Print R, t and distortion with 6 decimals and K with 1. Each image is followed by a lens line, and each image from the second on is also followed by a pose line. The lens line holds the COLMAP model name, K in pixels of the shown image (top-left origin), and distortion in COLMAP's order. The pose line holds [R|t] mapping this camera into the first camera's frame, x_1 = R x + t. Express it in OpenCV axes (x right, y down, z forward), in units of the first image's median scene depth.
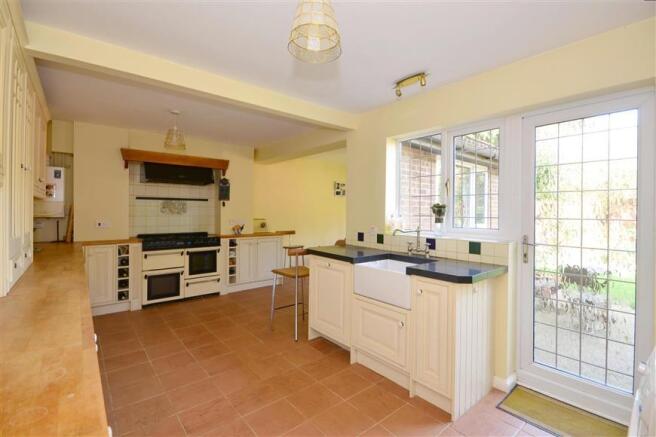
lens RADIAL K [[305.9, 0, 327.0], [0, 305.9, 210.4], [0, 0, 1]] dist [-0.000143, -0.000058]
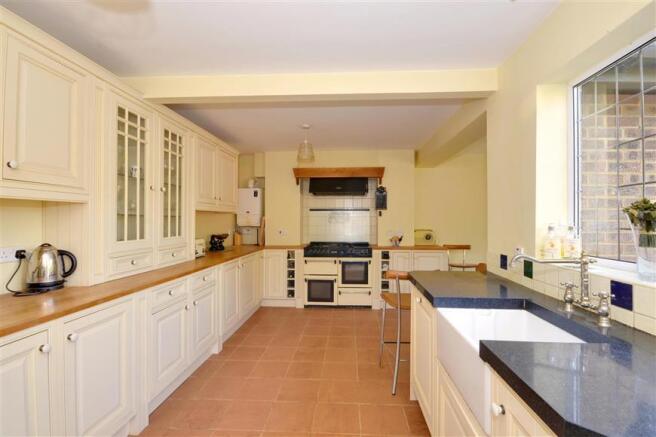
lens RADIAL K [[294.4, 0, 328.0], [0, 294.4, 218.5], [0, 0, 1]] dist [0.000577, 0.000141]
pose [[0.739914, -0.010572, -0.672619, 0.192197], [0.005443, 0.999938, -0.009728, 0.002574], [0.672680, 0.003537, 0.739925, 0.254905]]
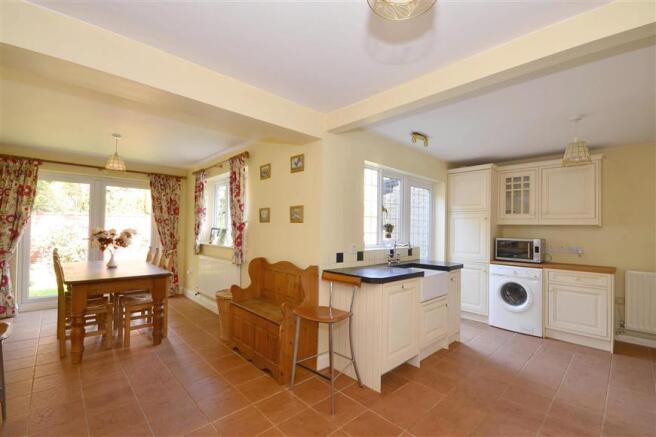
lens RADIAL K [[294.4, 0, 328.0], [0, 294.4, 218.5], [0, 0, 1]] dist [0.000577, 0.000141]
pose [[-0.067974, 0.015352, 0.997569, -0.591079], [-0.016360, 0.999730, -0.016500, -0.011965], [-0.997553, -0.017442, -0.067704, 0.851221]]
